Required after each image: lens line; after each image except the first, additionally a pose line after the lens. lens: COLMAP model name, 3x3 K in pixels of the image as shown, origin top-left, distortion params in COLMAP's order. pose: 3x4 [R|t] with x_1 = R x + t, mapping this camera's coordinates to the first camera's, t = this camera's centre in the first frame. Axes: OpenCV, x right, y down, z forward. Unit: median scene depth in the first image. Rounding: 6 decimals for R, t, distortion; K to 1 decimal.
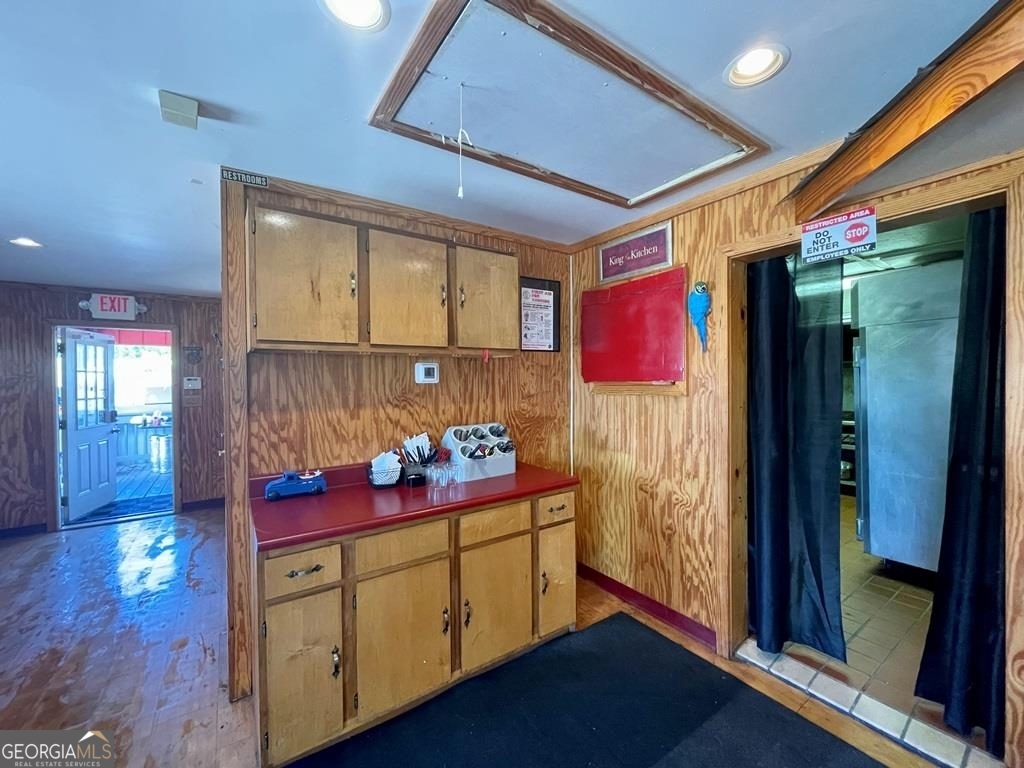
lens RADIAL K [[412.3, 0, 510.1], [0, 412.3, 383.1], [0, 0, 1]] dist [-0.002249, -0.000282]
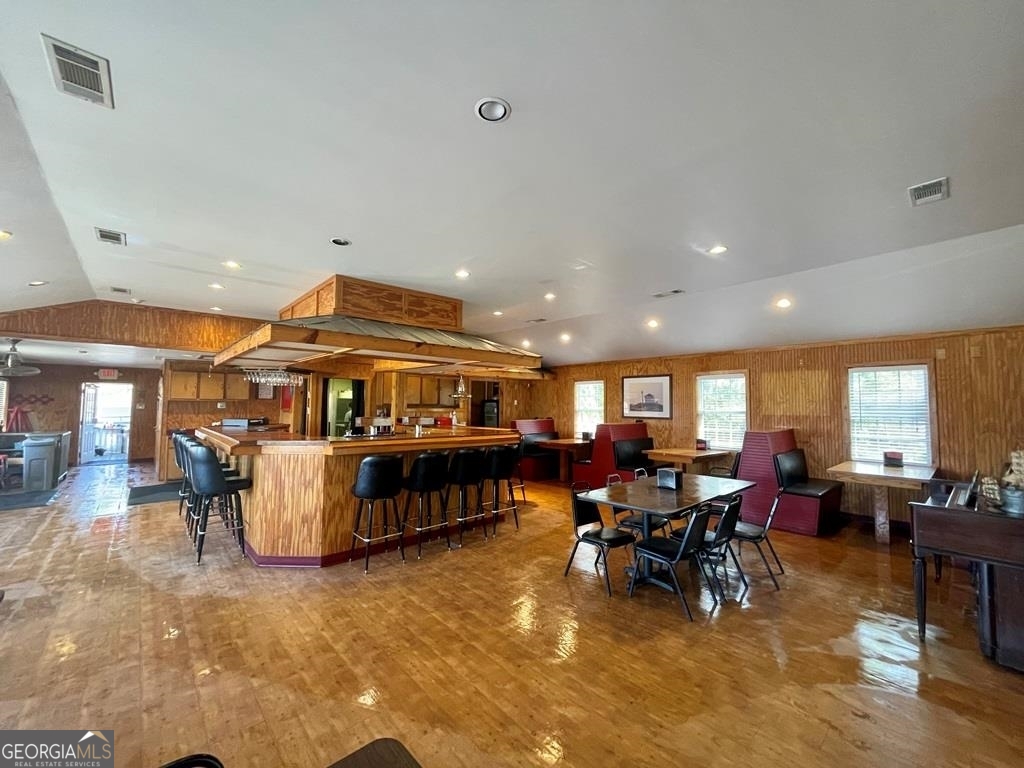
lens RADIAL K [[412.3, 0, 510.1], [0, 412.3, 383.1], [0, 0, 1]] dist [-0.002249, -0.000282]
pose [[0.991260, 0.024288, 0.129669, 2.081672], [-0.015908, 0.997741, -0.065274, -0.027055], [-0.130961, 0.062641, 0.989407, -3.323599]]
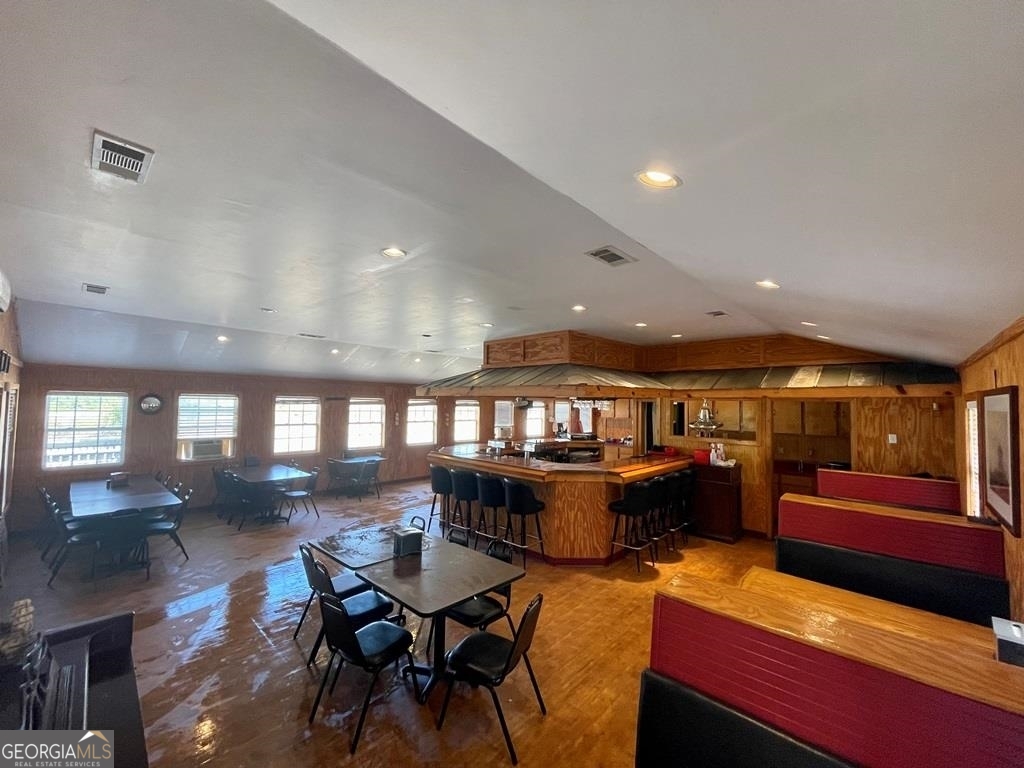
lens RADIAL K [[412.3, 0, 510.1], [0, 412.3, 383.1], [0, 0, 1]] dist [-0.002249, -0.000282]
pose [[0.207616, -0.033737, -0.977628, 4.611763], [-0.028863, 0.998759, -0.040596, -0.273059], [0.977785, 0.036646, 0.206384, -1.558974]]
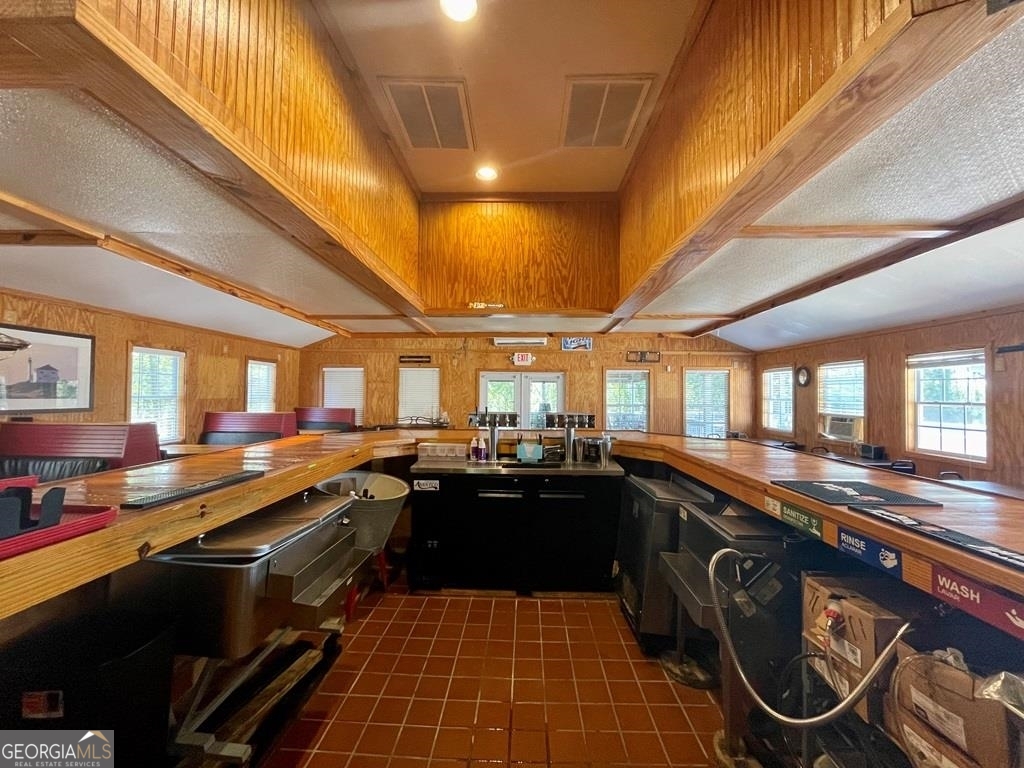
lens RADIAL K [[412.3, 0, 510.1], [0, 412.3, 383.1], [0, 0, 1]] dist [-0.002249, -0.000282]
pose [[-0.802761, 0.019061, 0.595997, 0.933768], [0.005045, 0.999670, -0.025176, -0.047445], [-0.596280, -0.017204, -0.802592, 0.318443]]
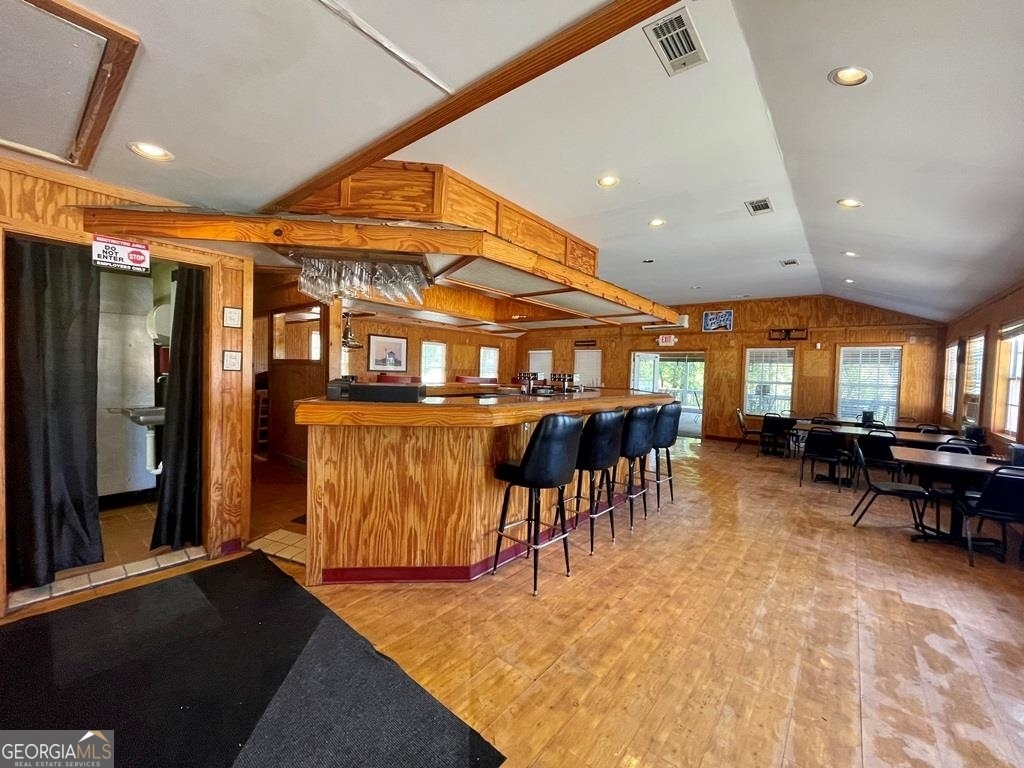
lens RADIAL K [[412.3, 0, 510.1], [0, 412.3, 383.1], [0, 0, 1]] dist [-0.002249, -0.000282]
pose [[-0.275071, -0.024826, 0.961103, -0.785401], [-0.017118, 0.999635, 0.020922, 0.035288], [-0.961271, -0.010697, -0.275396, 0.062757]]
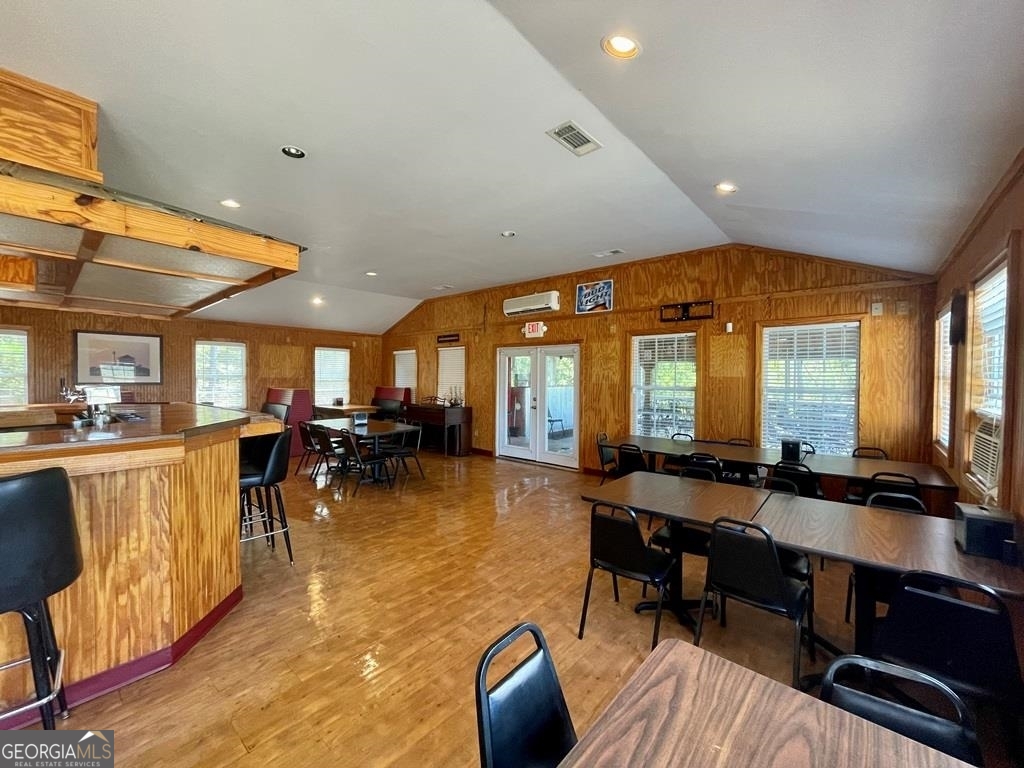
lens RADIAL K [[412.3, 0, 510.1], [0, 412.3, 383.1], [0, 0, 1]] dist [-0.002249, -0.000282]
pose [[-0.252212, -0.005626, 0.967656, 0.124943], [0.006910, 0.999947, 0.007615, 0.012807], [-0.967647, 0.008607, -0.252160, -1.878707]]
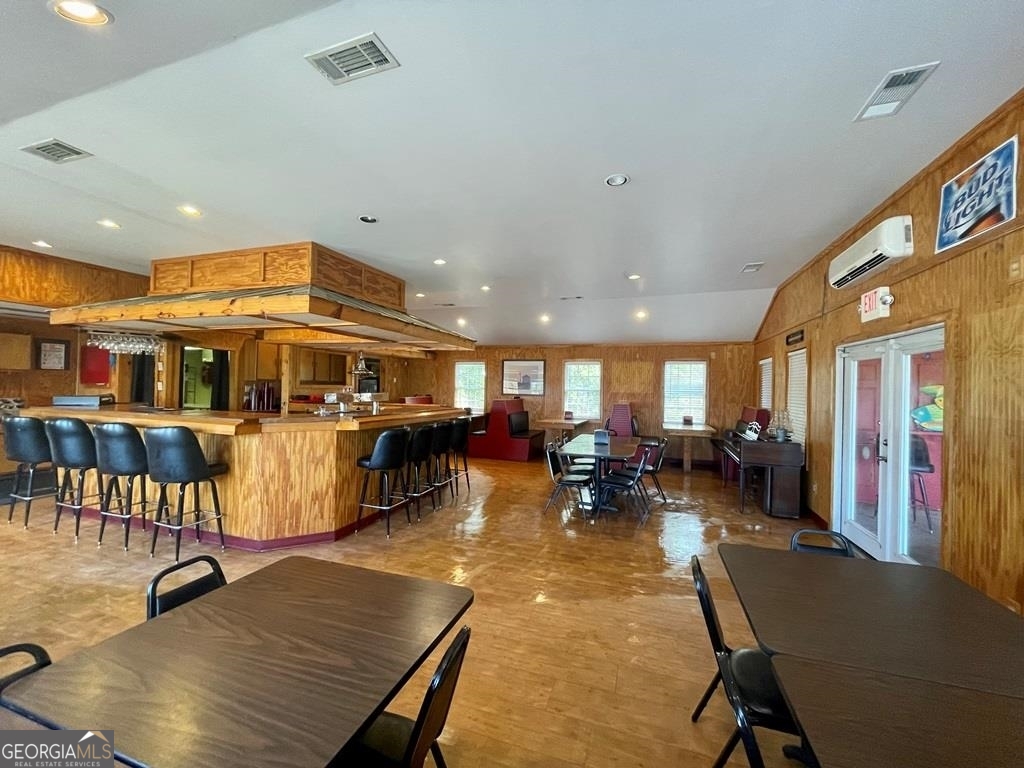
lens RADIAL K [[412.3, 0, 510.1], [0, 412.3, 383.1], [0, 0, 1]] dist [-0.002249, -0.000282]
pose [[0.805281, 0.030309, 0.592119, 1.054286], [-0.020936, 0.999523, -0.022690, -0.000667], [-0.592524, 0.005875, 0.805531, -3.309934]]
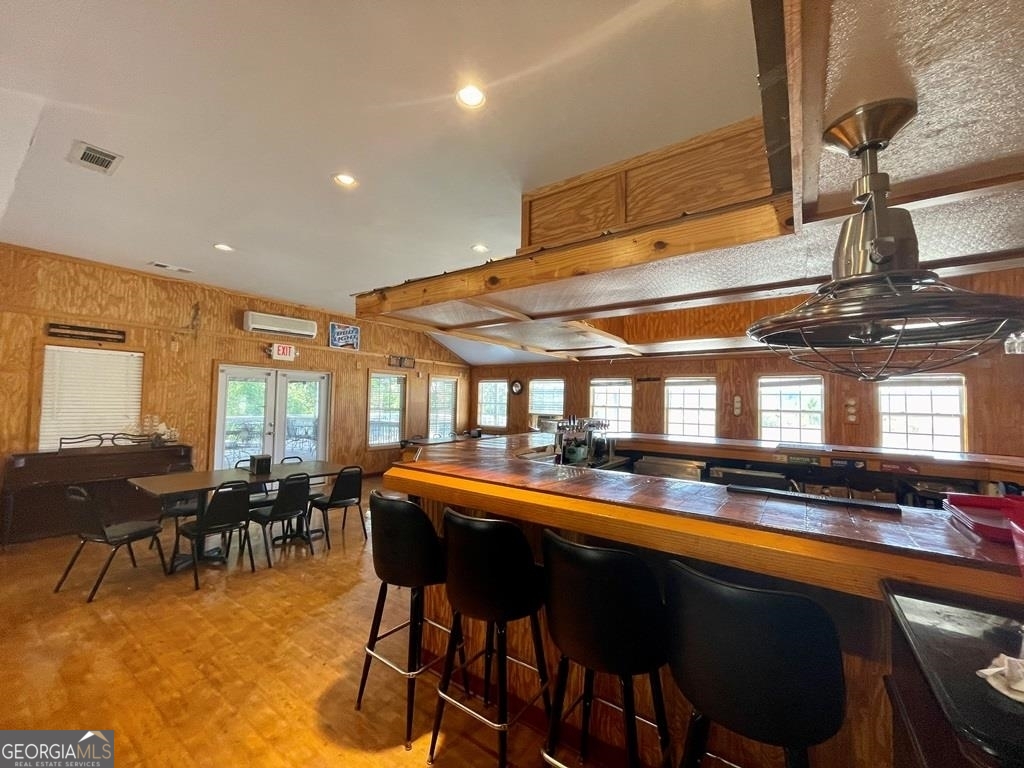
lens RADIAL K [[412.3, 0, 510.1], [0, 412.3, 383.1], [0, 0, 1]] dist [-0.002249, -0.000282]
pose [[-0.939216, -0.024093, -0.342482, 2.601522], [-0.013806, 0.999378, -0.032443, -0.066334], [0.343050, -0.025743, -0.938964, 0.595421]]
